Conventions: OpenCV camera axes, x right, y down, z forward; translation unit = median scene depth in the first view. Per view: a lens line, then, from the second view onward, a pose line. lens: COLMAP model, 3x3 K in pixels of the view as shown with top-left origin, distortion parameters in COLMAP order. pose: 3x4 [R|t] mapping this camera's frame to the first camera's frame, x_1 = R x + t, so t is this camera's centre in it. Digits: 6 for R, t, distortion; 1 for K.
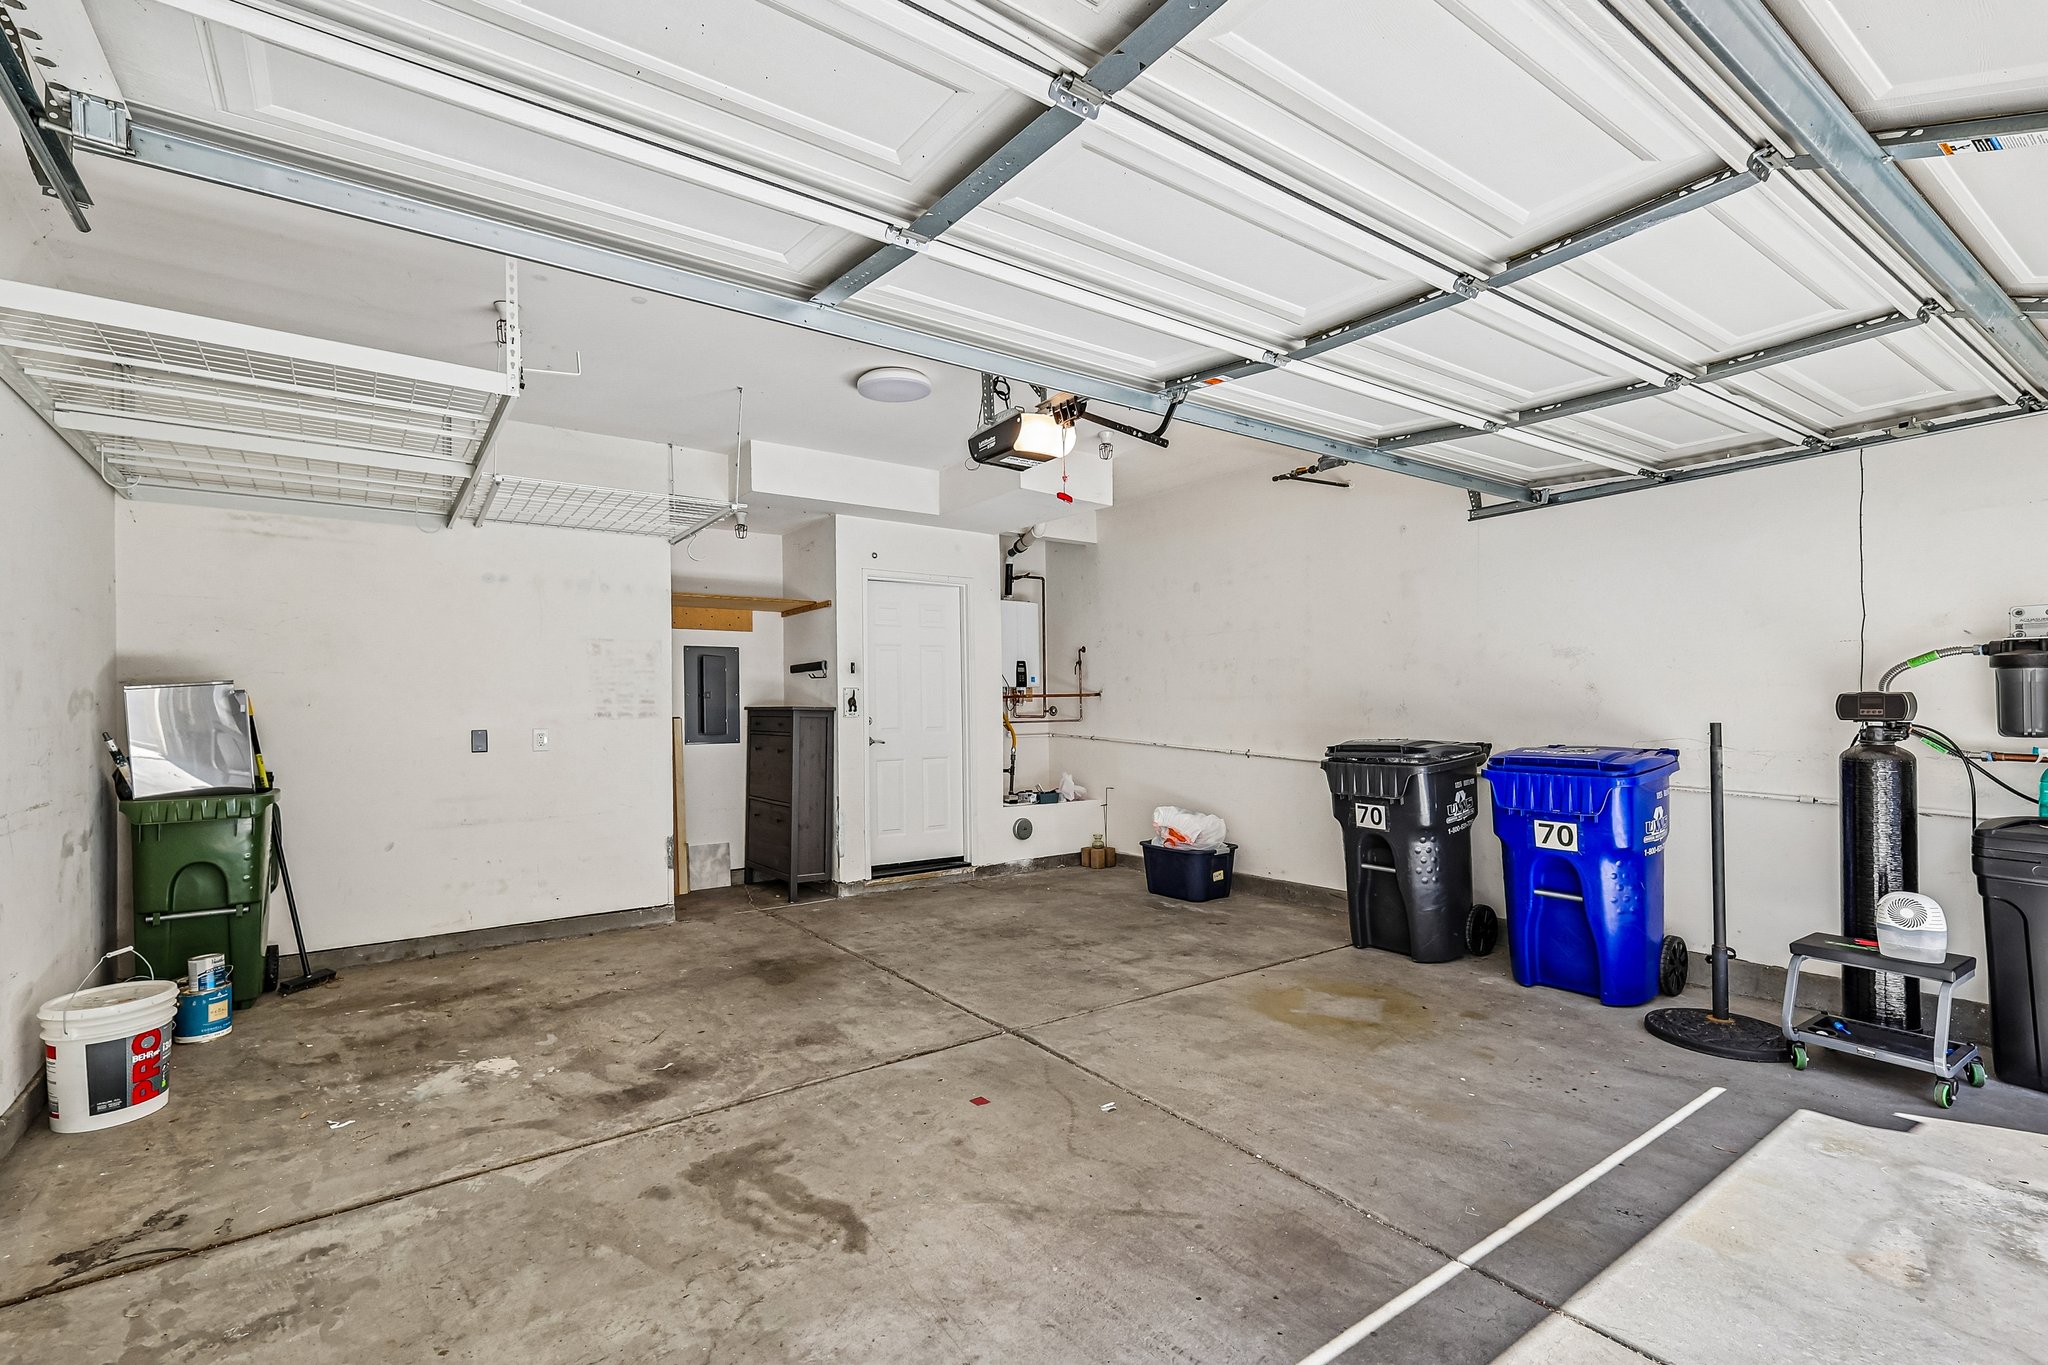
lens RADIAL K [[916.7, 0, 1023.3], [0, 916.7, 709.6], [0, 0, 1]] dist [0.021739, -0.000003]
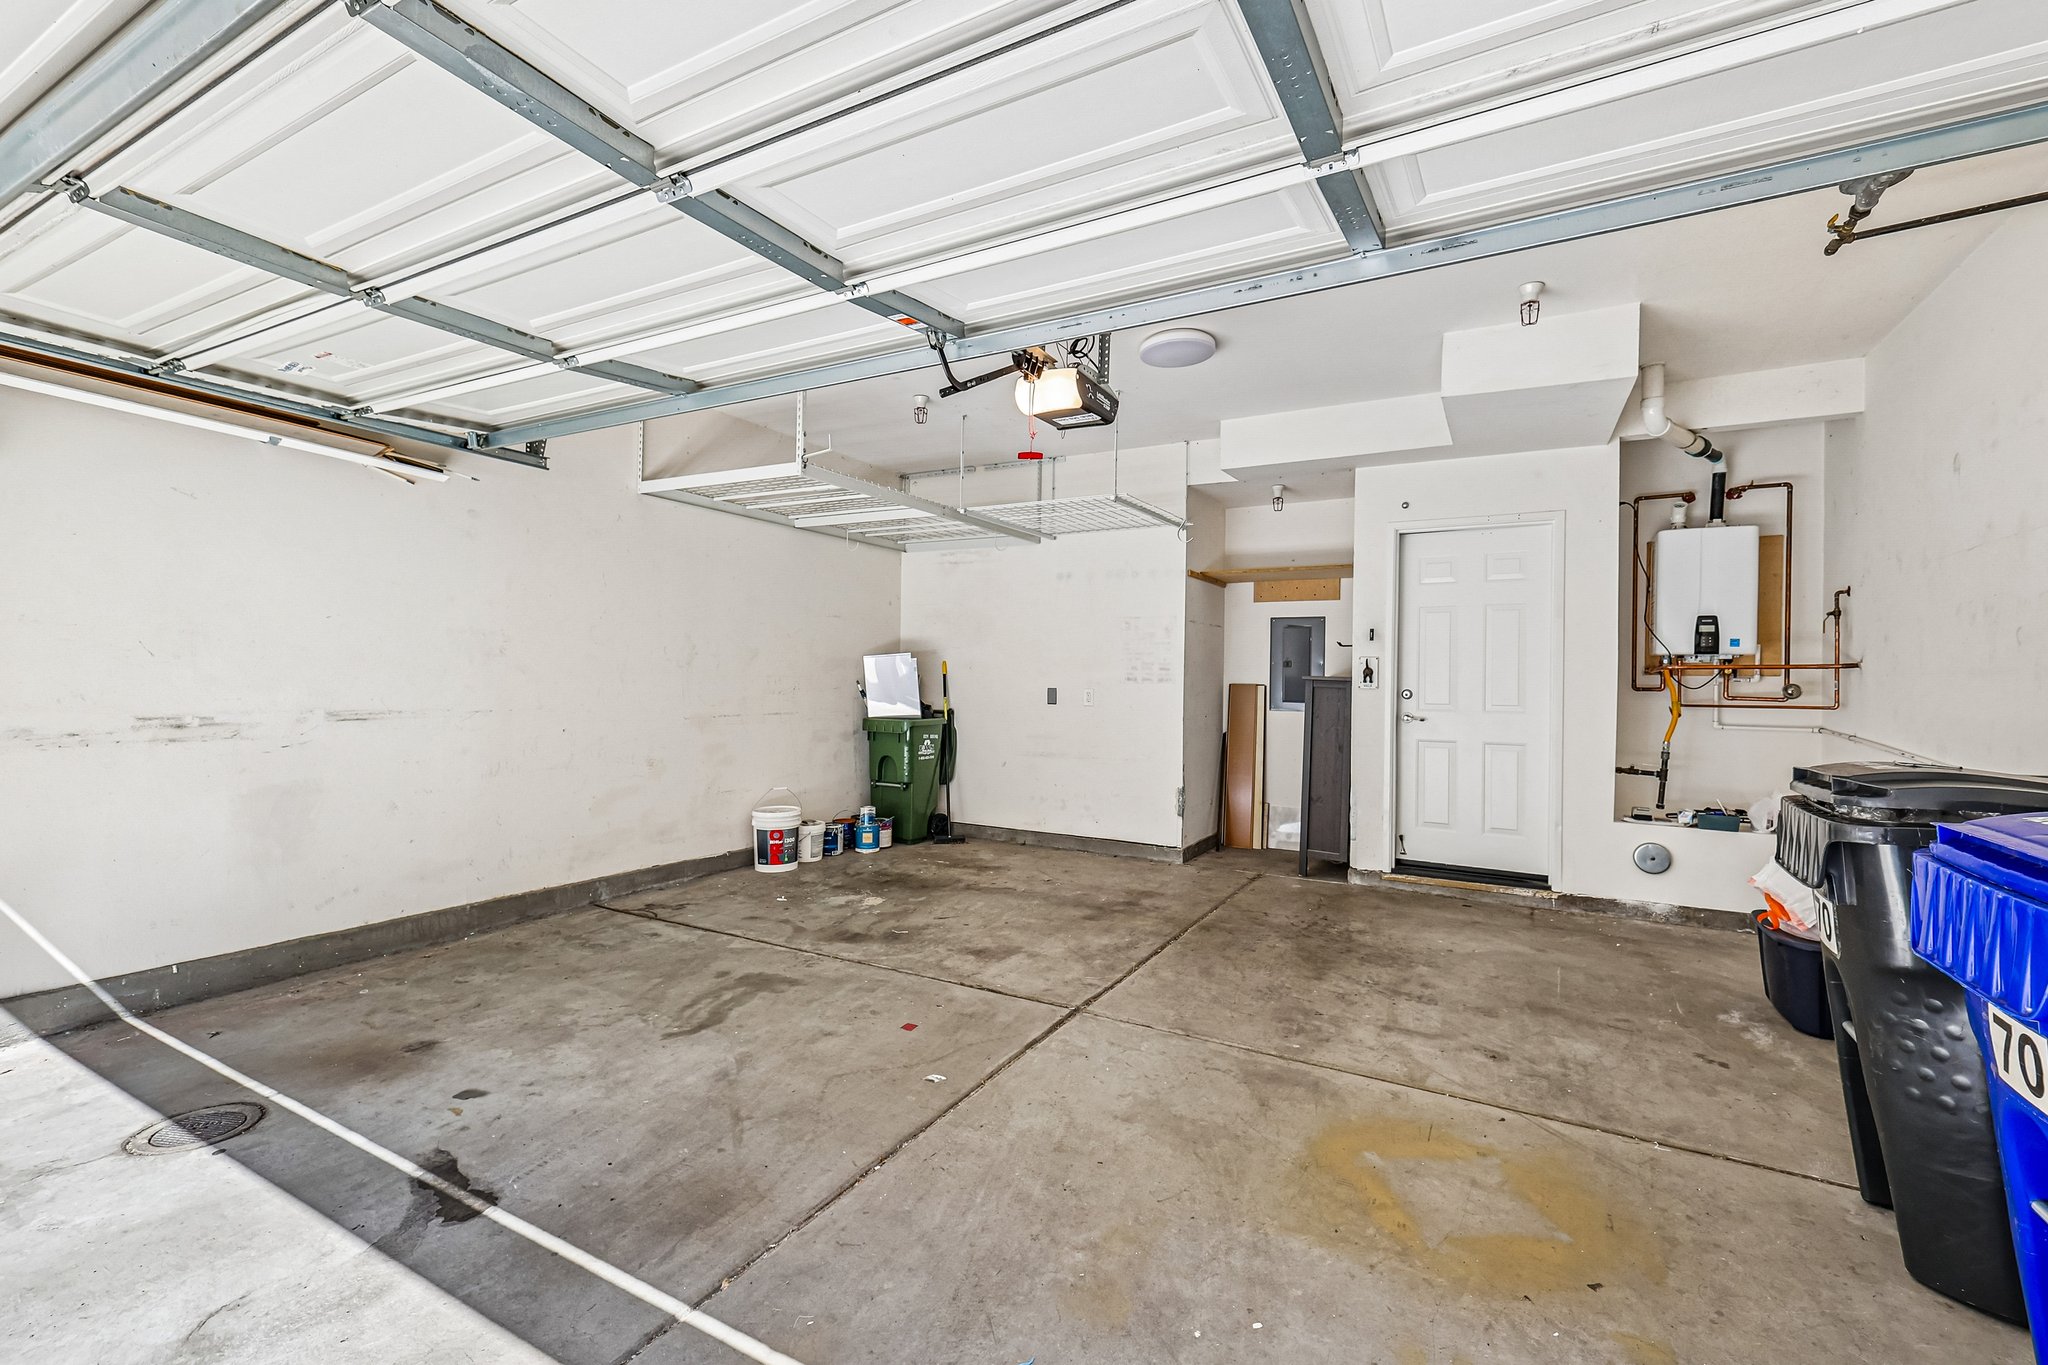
lens RADIAL K [[892.8, 0, 1027.9], [0, 892.8, 665.7], [0, 0, 1]] dist [0.010096, 0.000059]
pose [[0.418679, 0.004461, -0.908123, 0.721451], [-0.019998, 0.999791, -0.004308, -0.005394], [0.907914, 0.019964, 0.418681, 0.489552]]
